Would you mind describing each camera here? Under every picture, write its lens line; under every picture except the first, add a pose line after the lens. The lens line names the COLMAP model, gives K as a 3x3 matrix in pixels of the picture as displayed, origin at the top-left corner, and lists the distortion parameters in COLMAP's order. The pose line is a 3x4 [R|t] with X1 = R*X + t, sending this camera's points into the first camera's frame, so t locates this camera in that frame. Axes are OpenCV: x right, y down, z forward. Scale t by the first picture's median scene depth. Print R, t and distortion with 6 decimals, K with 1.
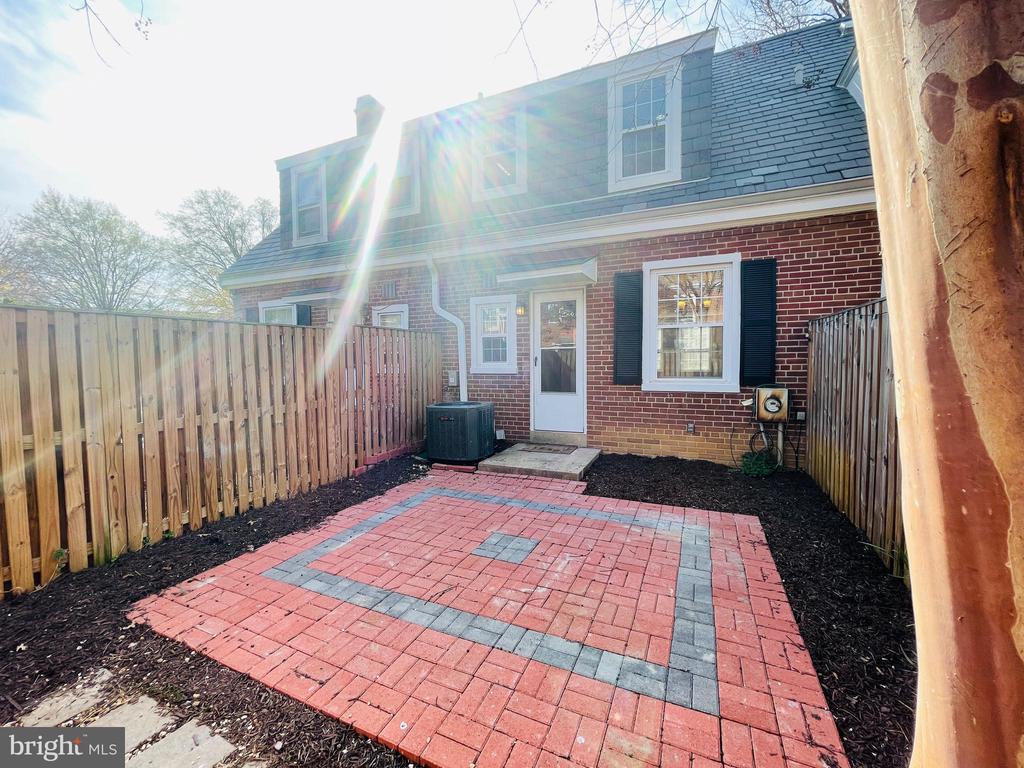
lens RADIAL K [[411.9, 0, 511.0], [0, 411.9, 380.5], [0, 0, 1]] dist [-0.000858, 0.003484]
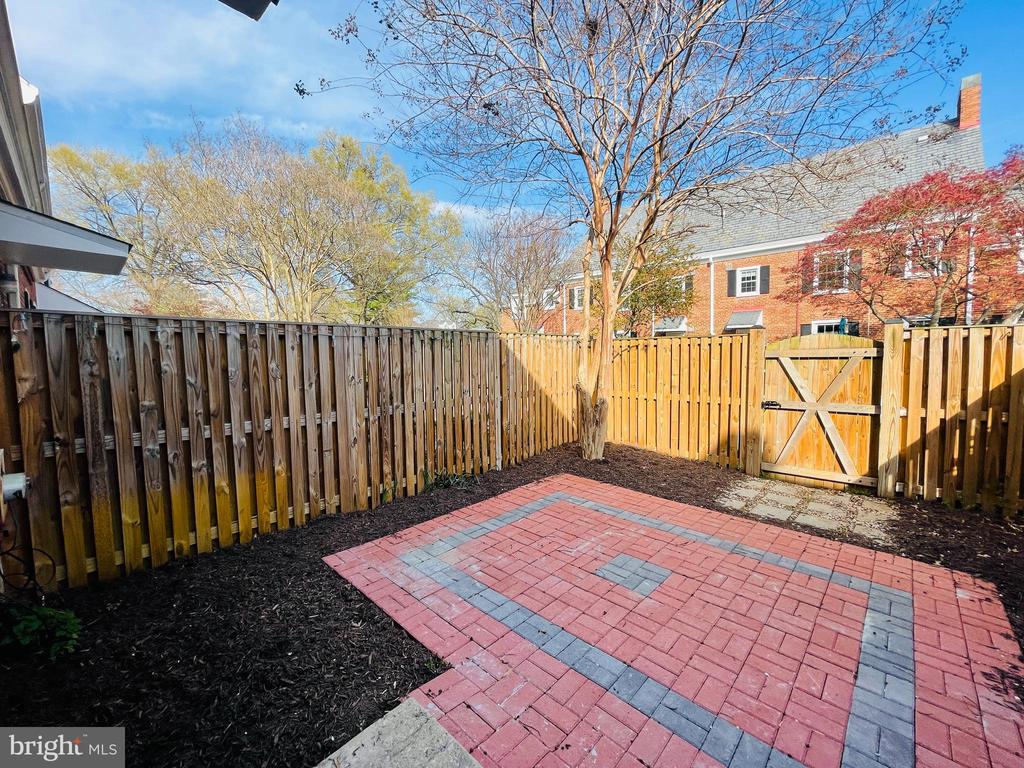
lens RADIAL K [[411.9, 0, 511.0], [0, 411.9, 380.5], [0, 0, 1]] dist [-0.000858, 0.003484]
pose [[-0.942800, 0.000176, 0.333360, -0.069326], [0.040574, 0.992626, 0.114226, -0.151845], [-0.330882, 0.121218, -0.935854, 2.122492]]
